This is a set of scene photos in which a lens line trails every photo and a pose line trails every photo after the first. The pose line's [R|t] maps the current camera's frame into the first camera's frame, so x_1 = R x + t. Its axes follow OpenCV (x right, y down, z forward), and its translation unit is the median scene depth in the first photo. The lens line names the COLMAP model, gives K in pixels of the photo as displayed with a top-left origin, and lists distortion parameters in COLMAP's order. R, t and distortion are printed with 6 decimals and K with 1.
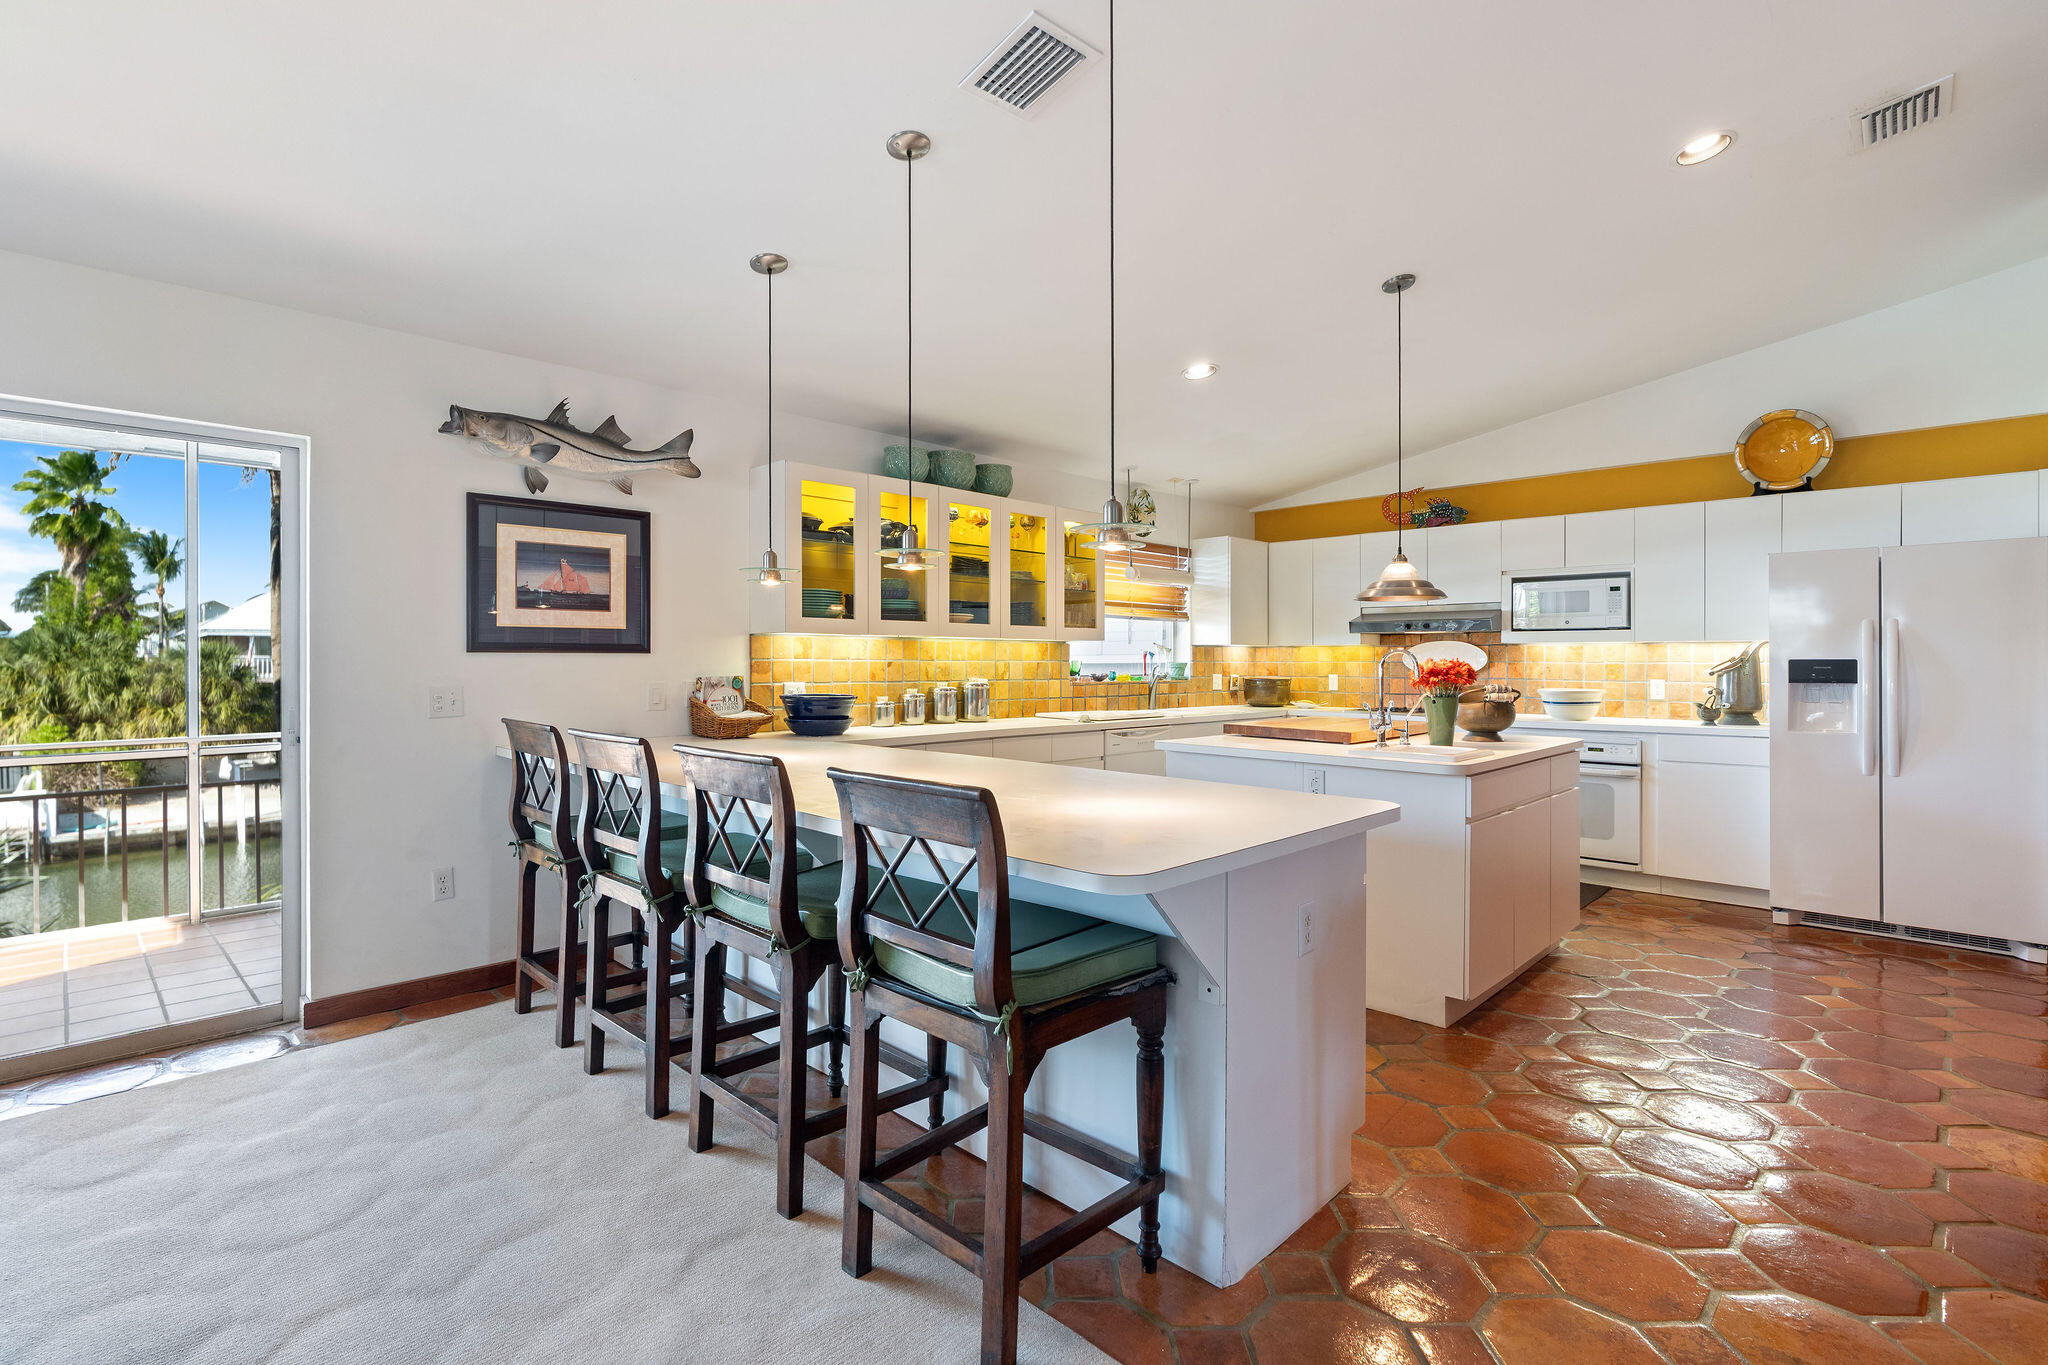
lens RADIAL K [[956.3, 0, 1026.6], [0, 956.3, 671.4], [0, 0, 1]] dist [-0.010226, 0.002794]
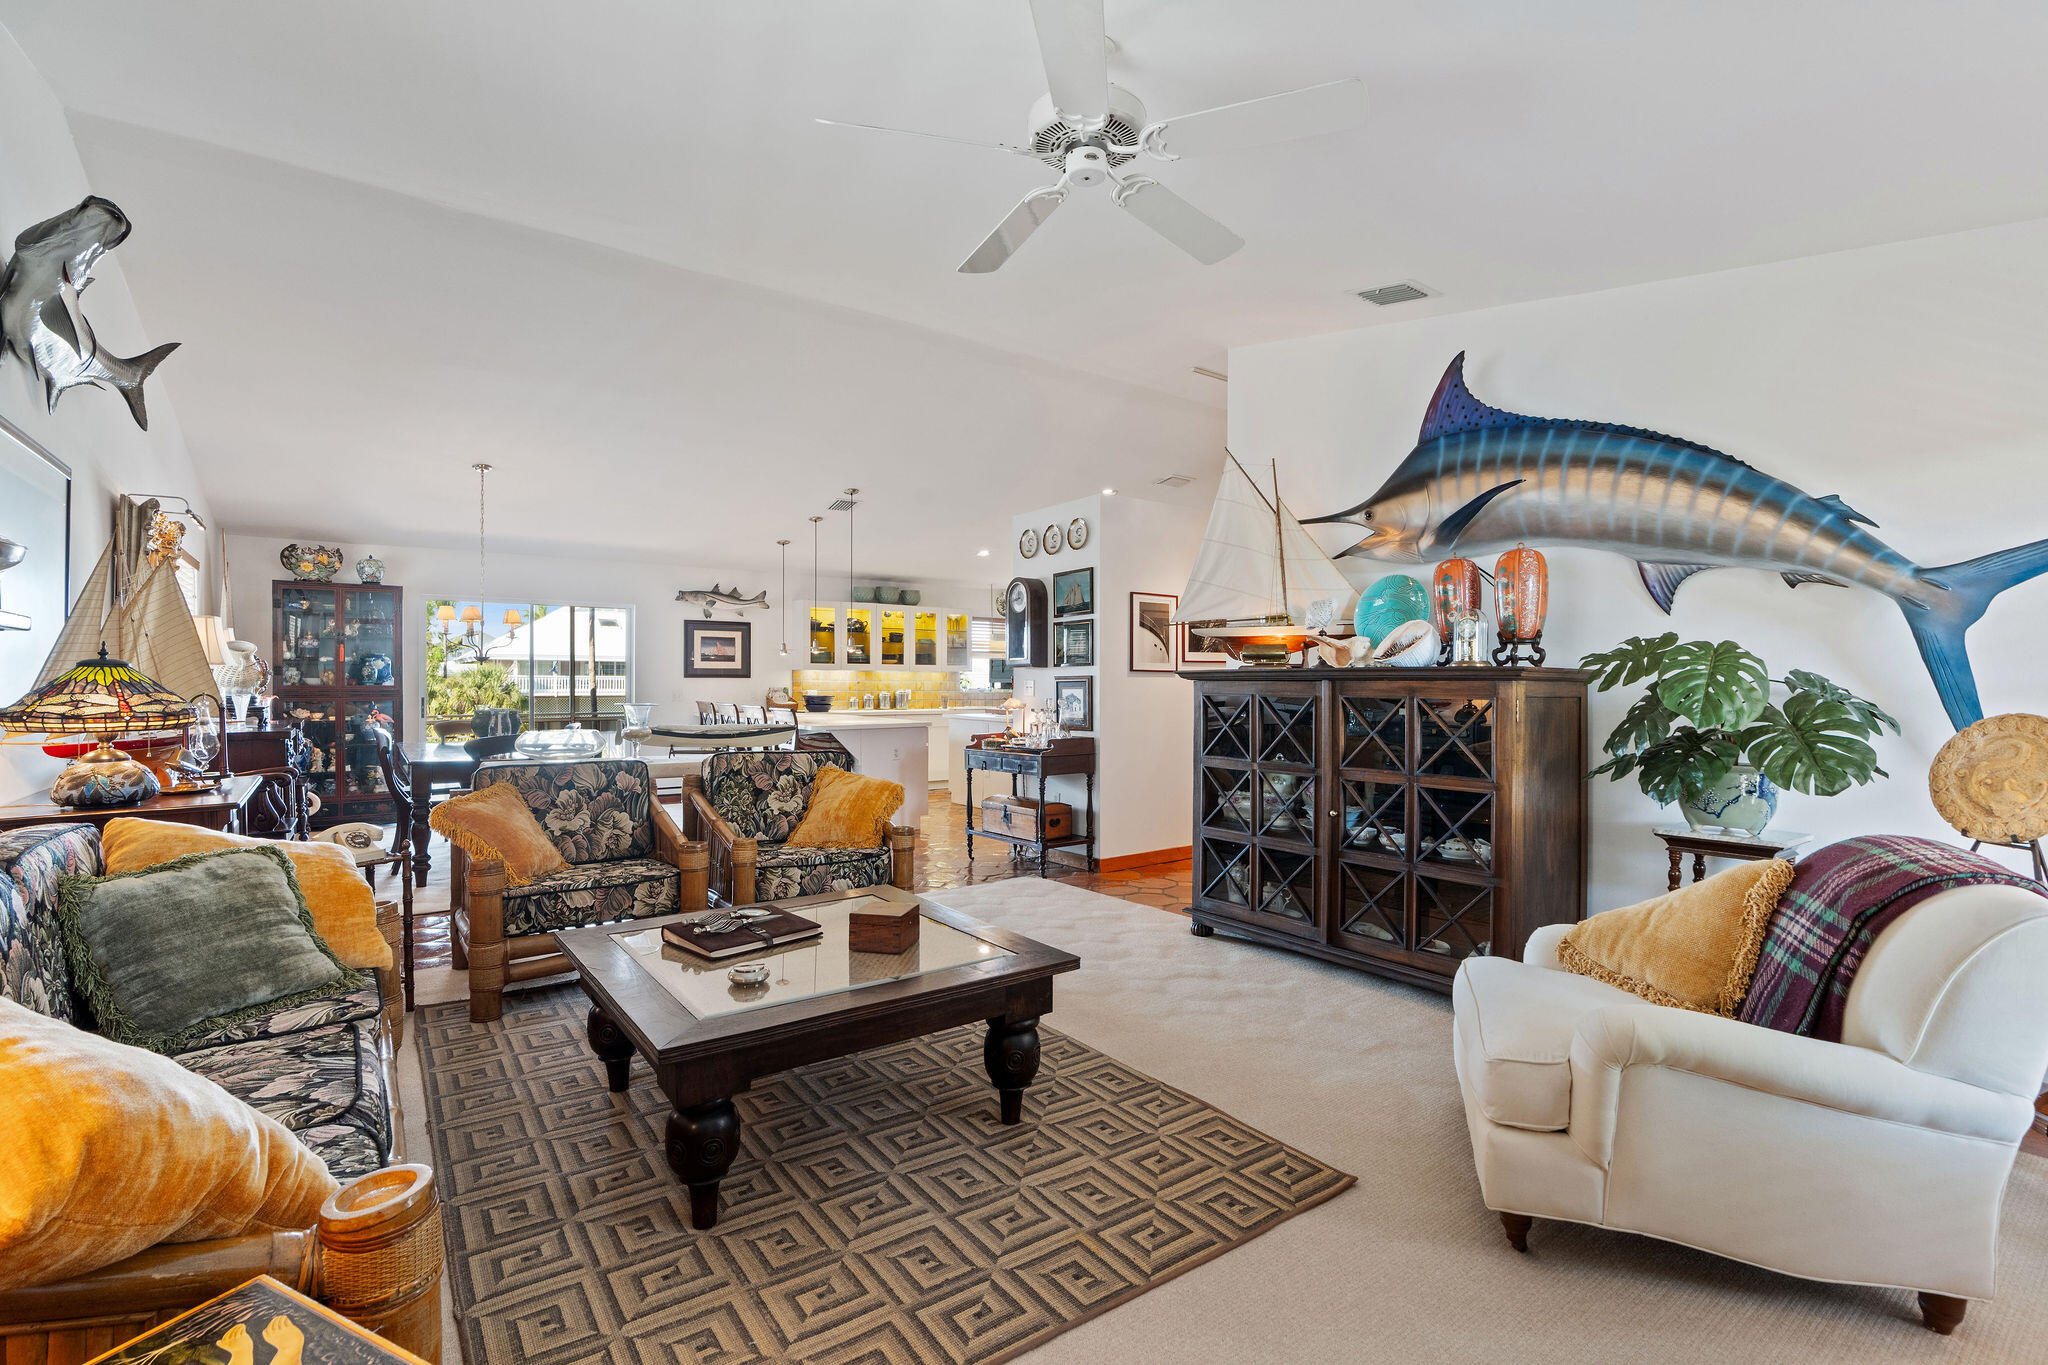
lens RADIAL K [[928.5, 0, 1031.3], [0, 928.5, 693.3], [0, 0, 1]] dist [-0.001488, -0.000020]
pose [[0.988769, 0.005082, -0.149363, 0.652590], [-0.004742, 0.999985, 0.002637, 0.010332], [0.149374, -0.001899, 0.988779, -1.217024]]
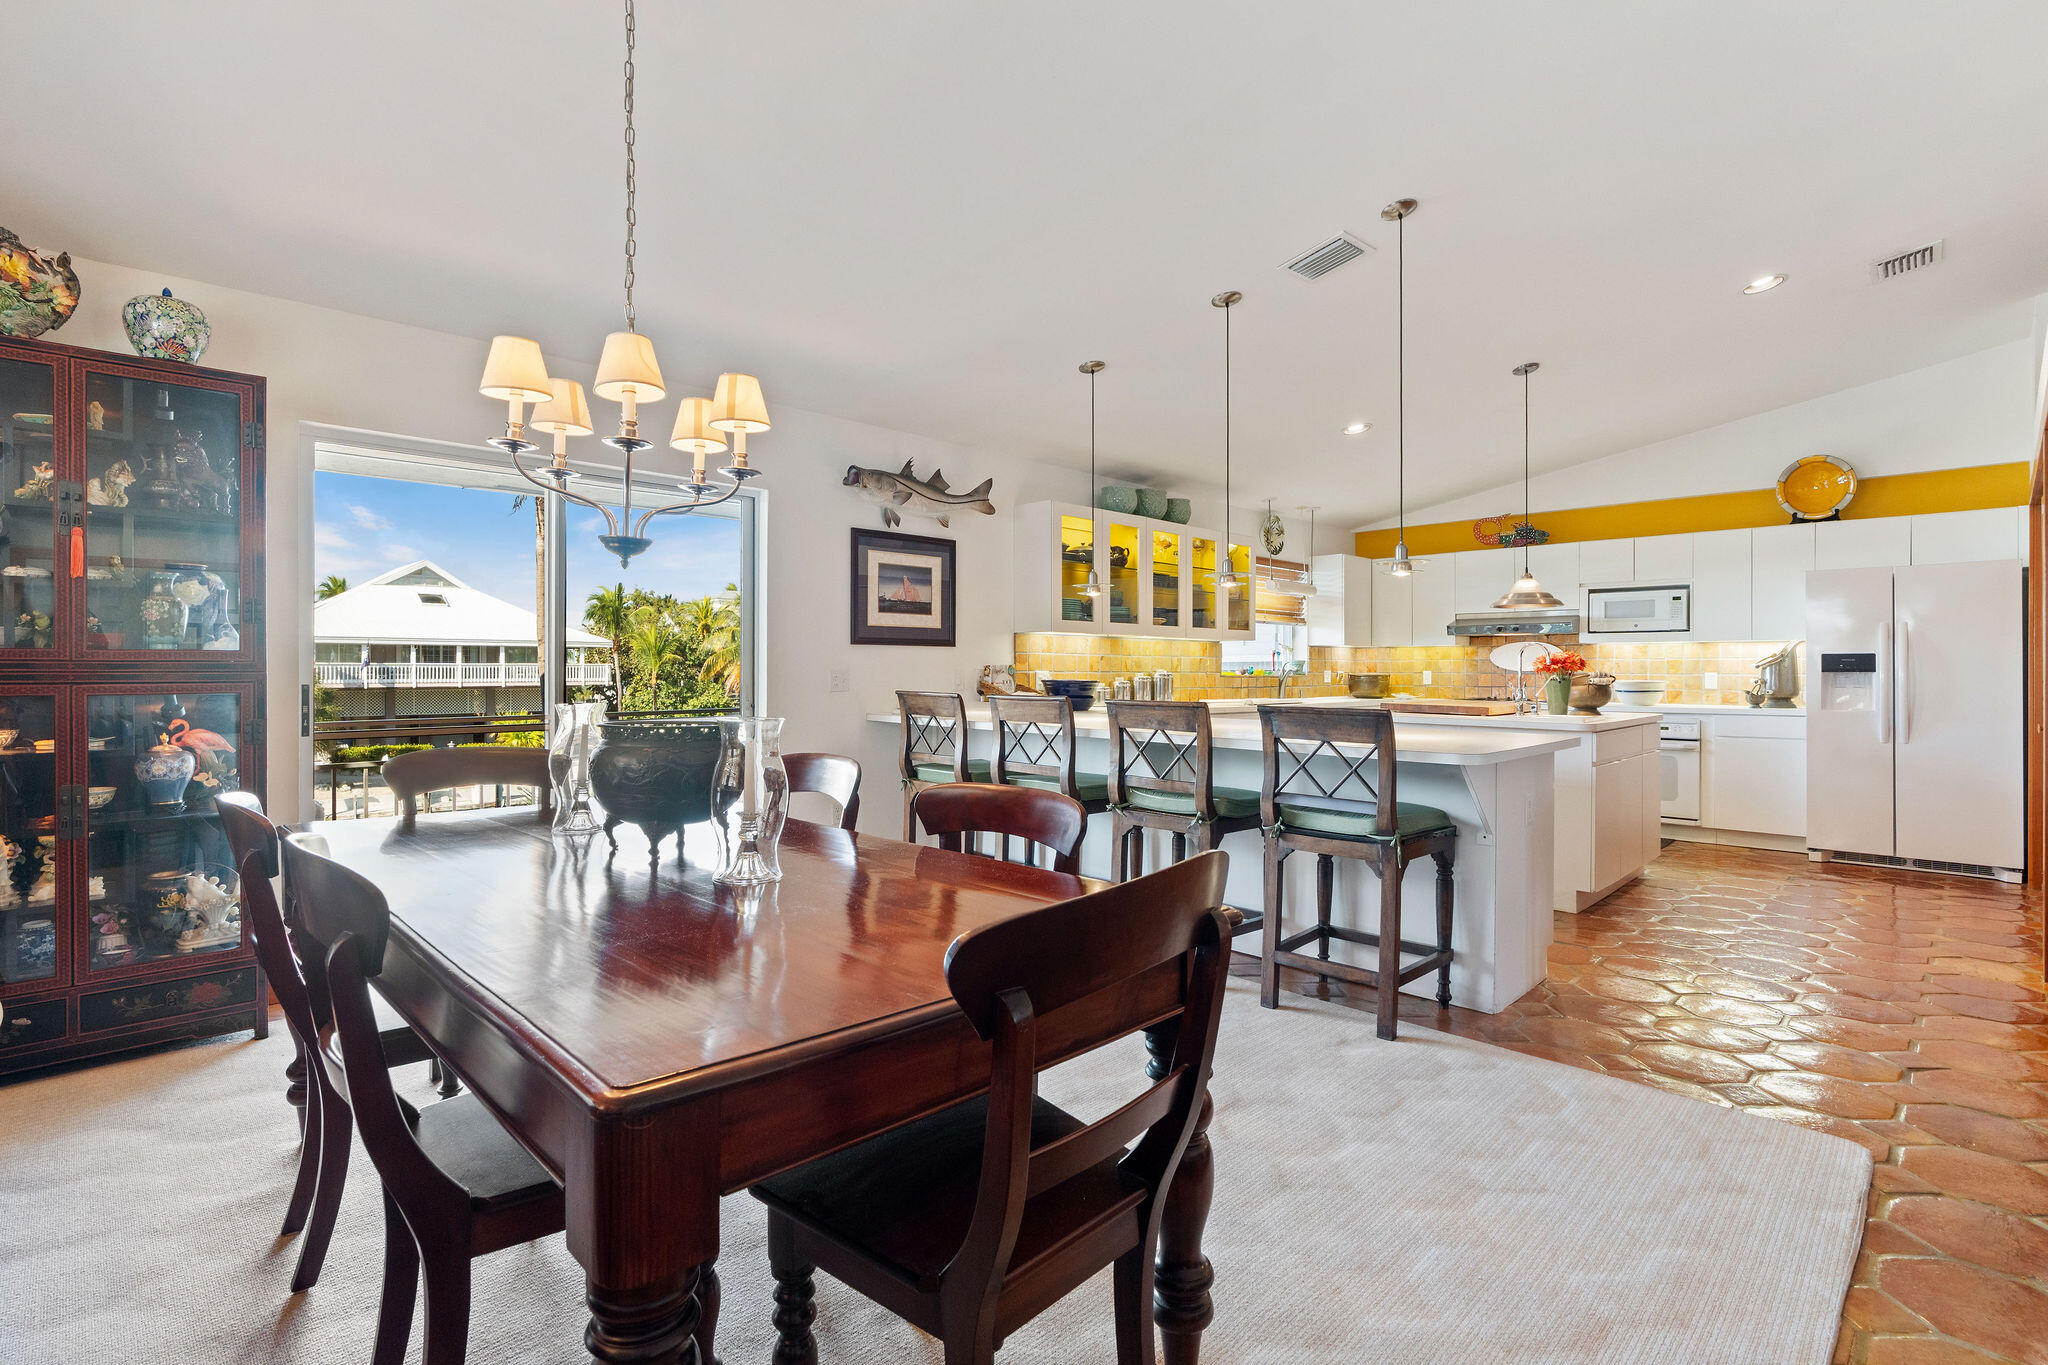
lens RADIAL K [[956.3, 0, 1025.0], [0, 956.3, 678.3], [0, 0, 1]] dist [-0.010226, 0.002794]
pose [[0.999901, 0.001338, -0.014009, -0.257998], [-0.001369, 0.999997, -0.002168, 0.025240], [0.014006, 0.002187, 0.999900, -0.300768]]
